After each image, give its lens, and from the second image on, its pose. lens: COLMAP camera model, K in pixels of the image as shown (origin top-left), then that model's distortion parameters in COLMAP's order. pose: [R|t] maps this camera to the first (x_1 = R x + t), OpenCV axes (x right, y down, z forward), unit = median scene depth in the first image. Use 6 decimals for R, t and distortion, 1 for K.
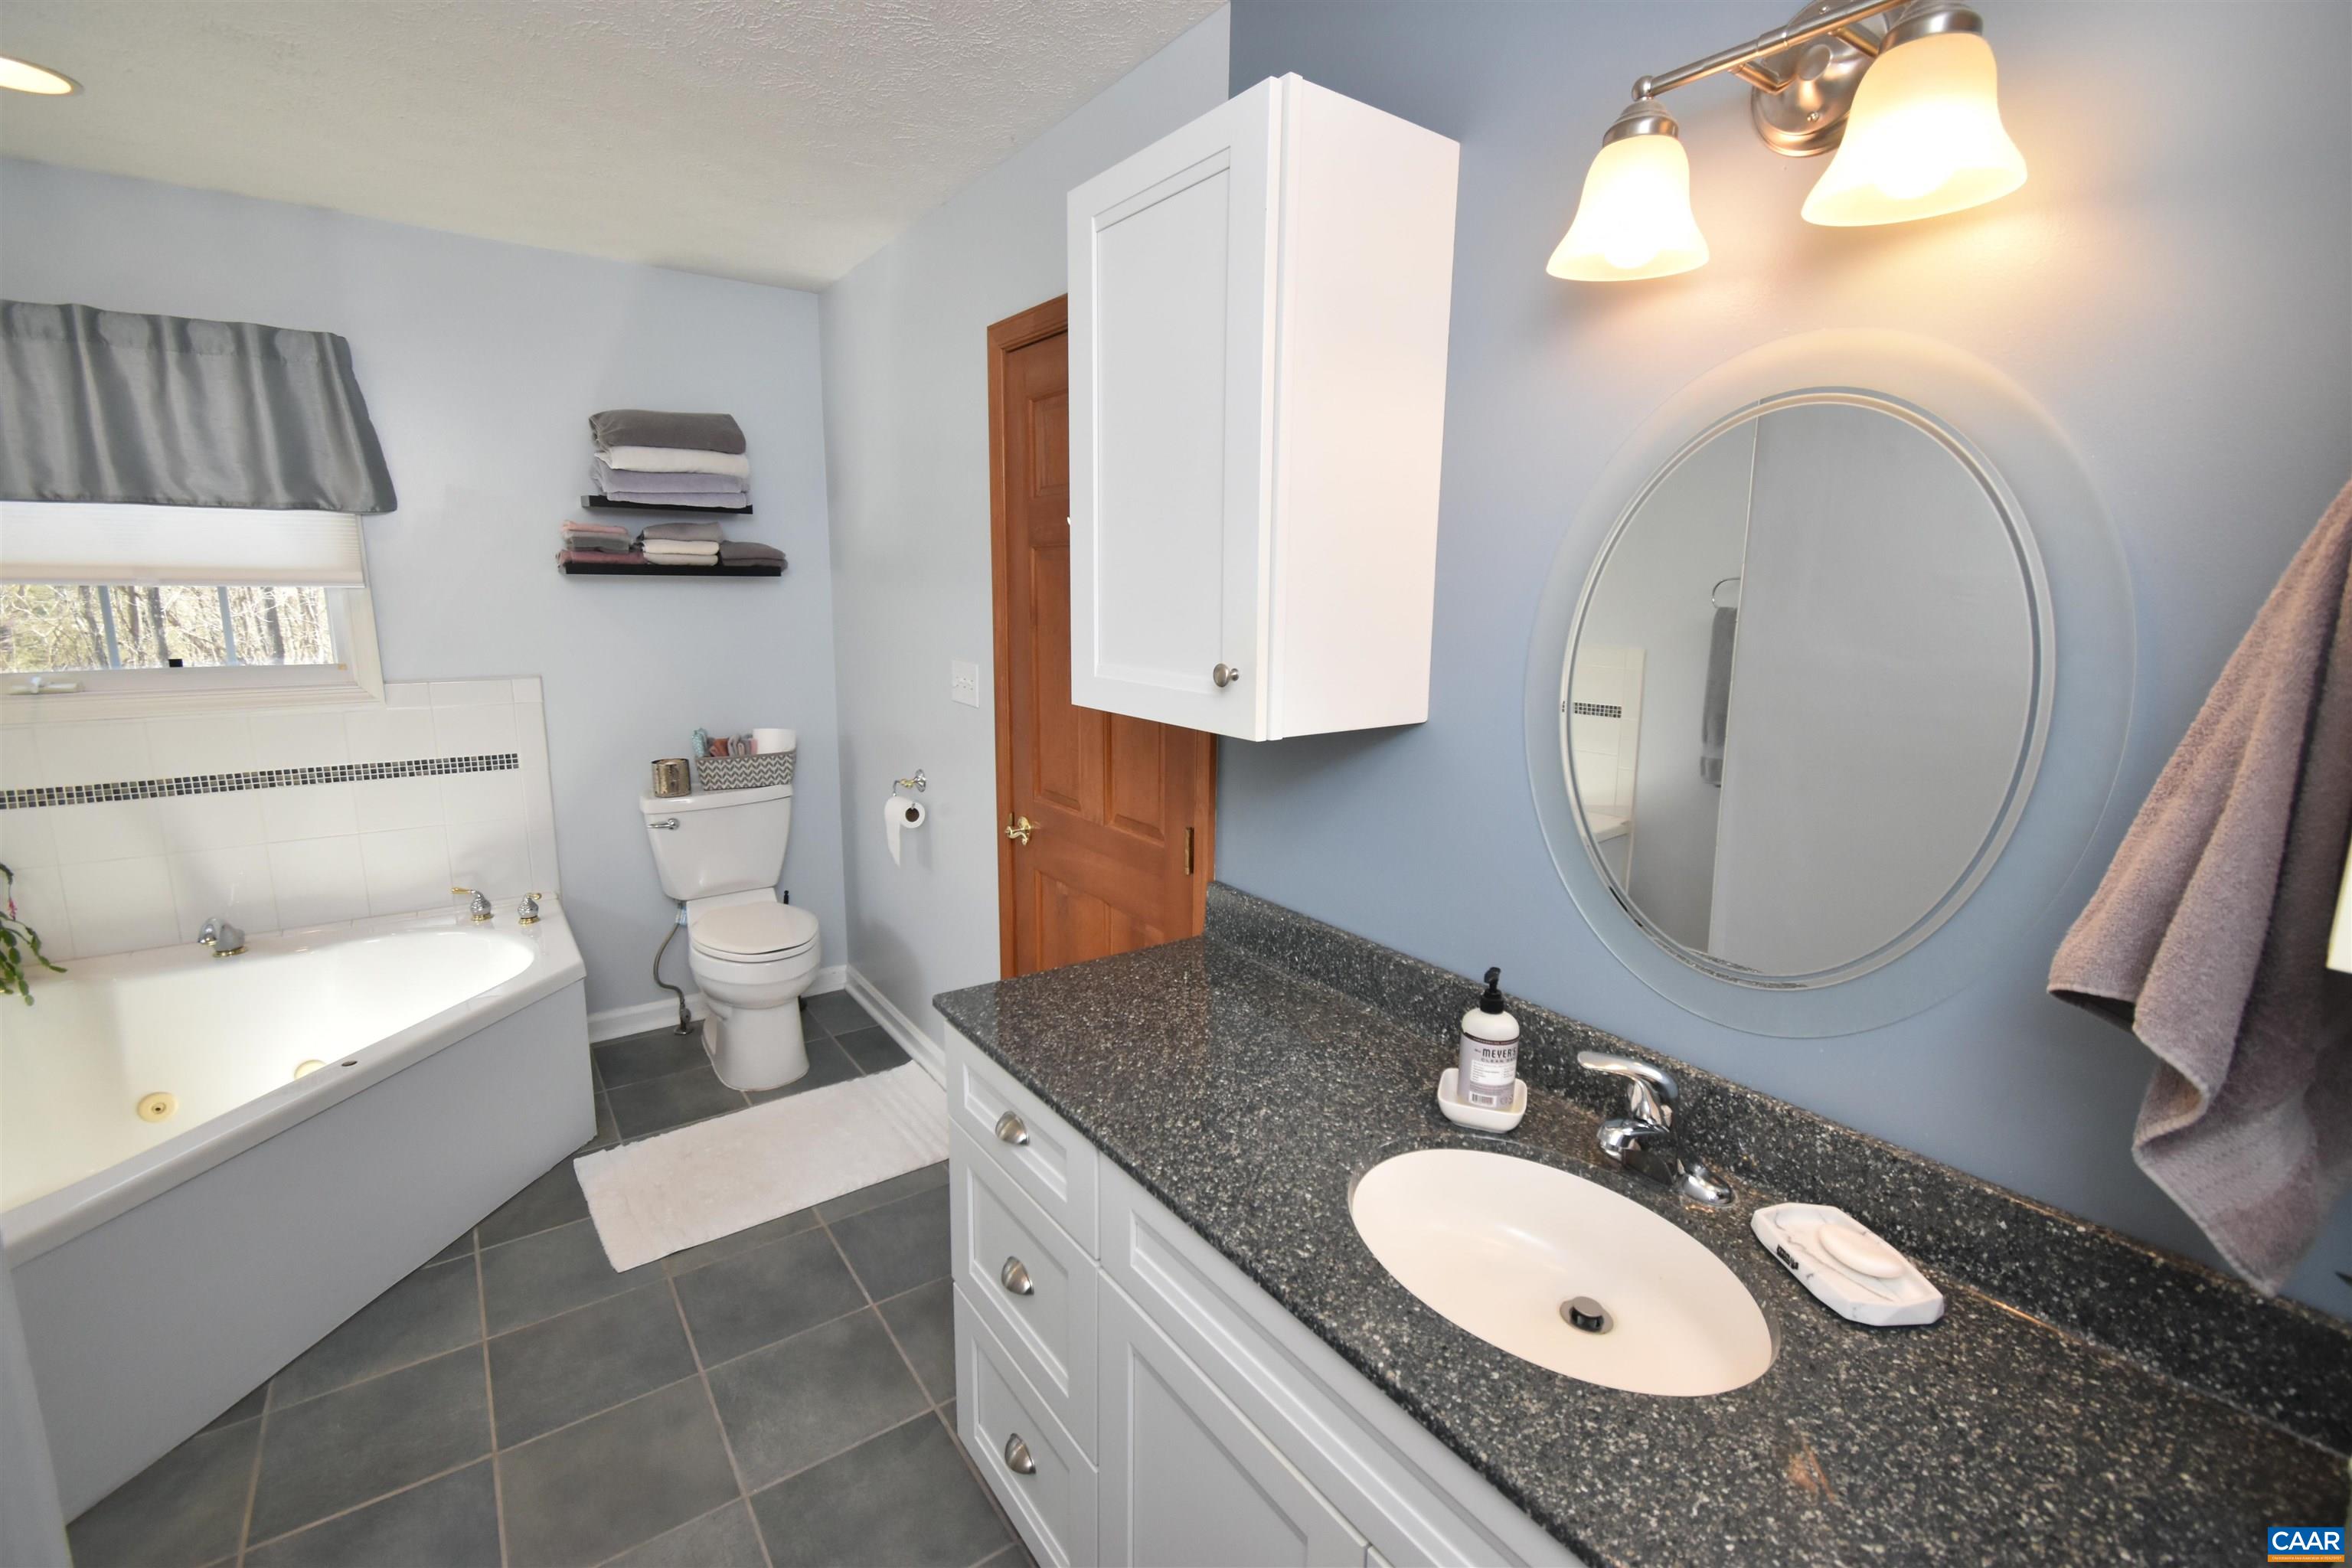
lens RADIAL K [[1033.5, 0, 1179.6], [0, 1033.5, 767.3], [0, 0, 1]] dist [0.010268, -0.003853]
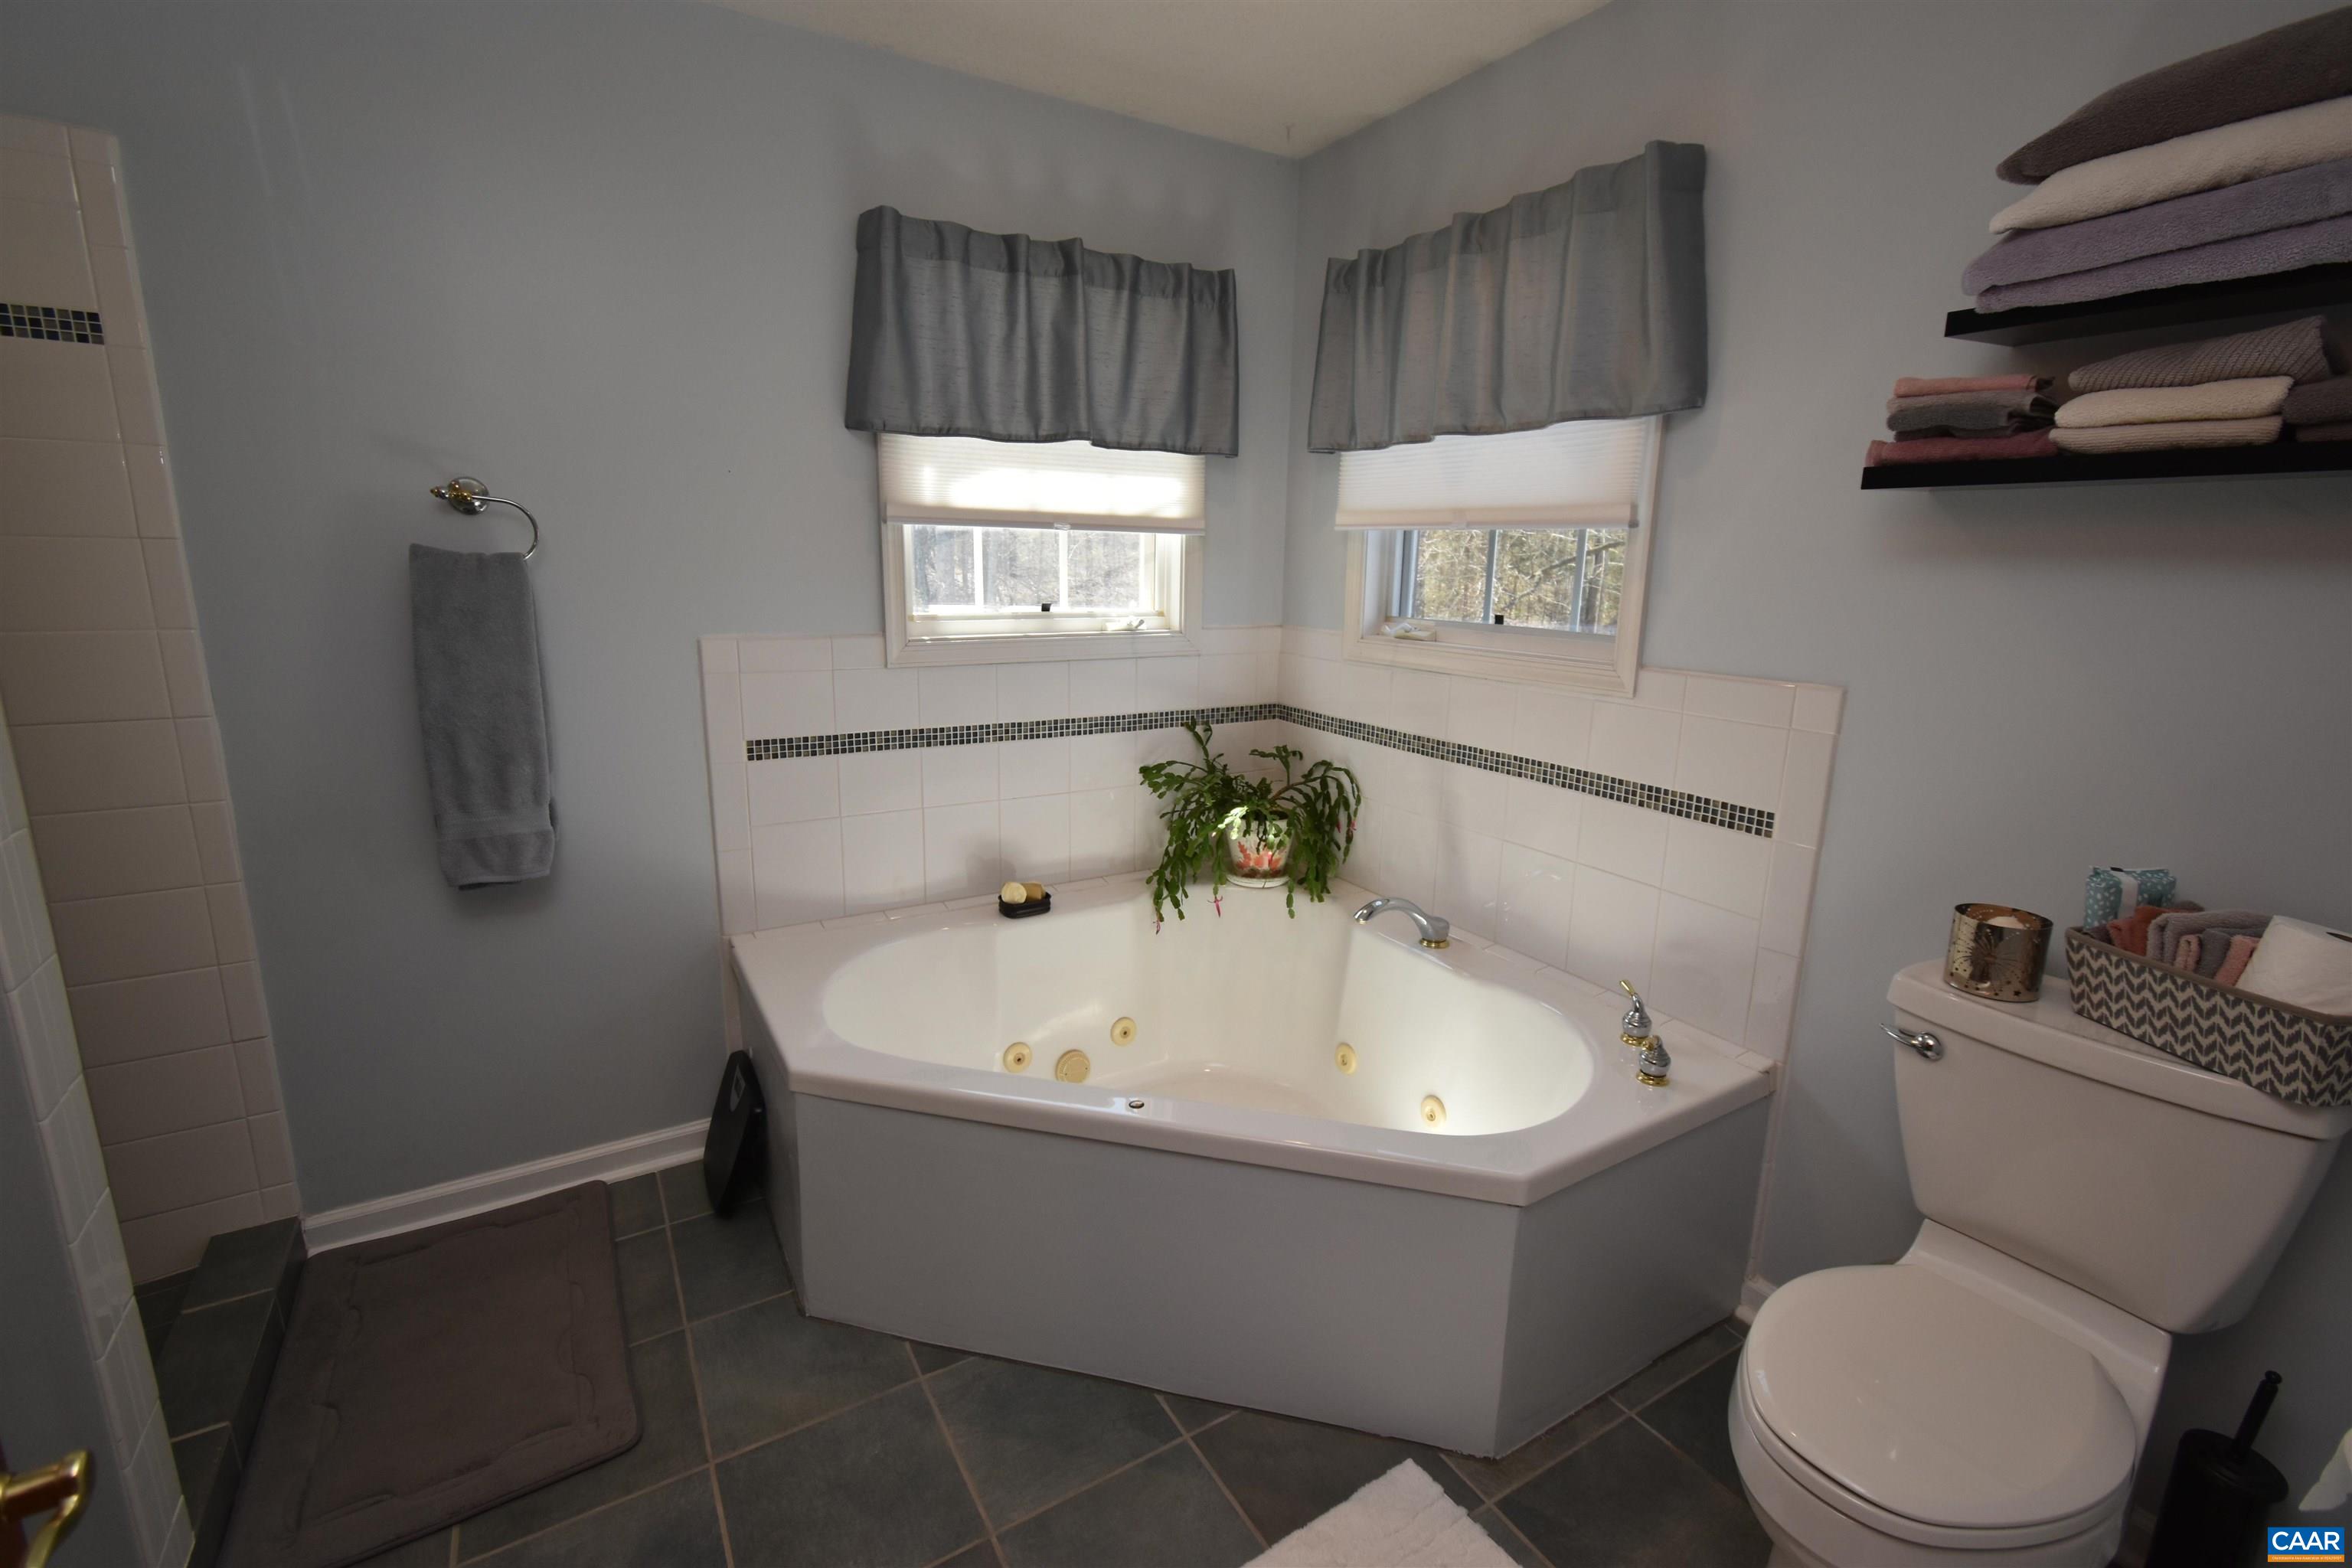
lens RADIAL K [[1033.5, 0, 1168.2], [0, 1033.5, 787.6], [0, 0, 1]] dist [0.010268, -0.003853]
pose [[-0.080015, 0.210715, -0.974267, -0.049025], [-0.189802, 0.956298, 0.222417, -0.095643], [0.978556, 0.202715, -0.036524, 0.711246]]
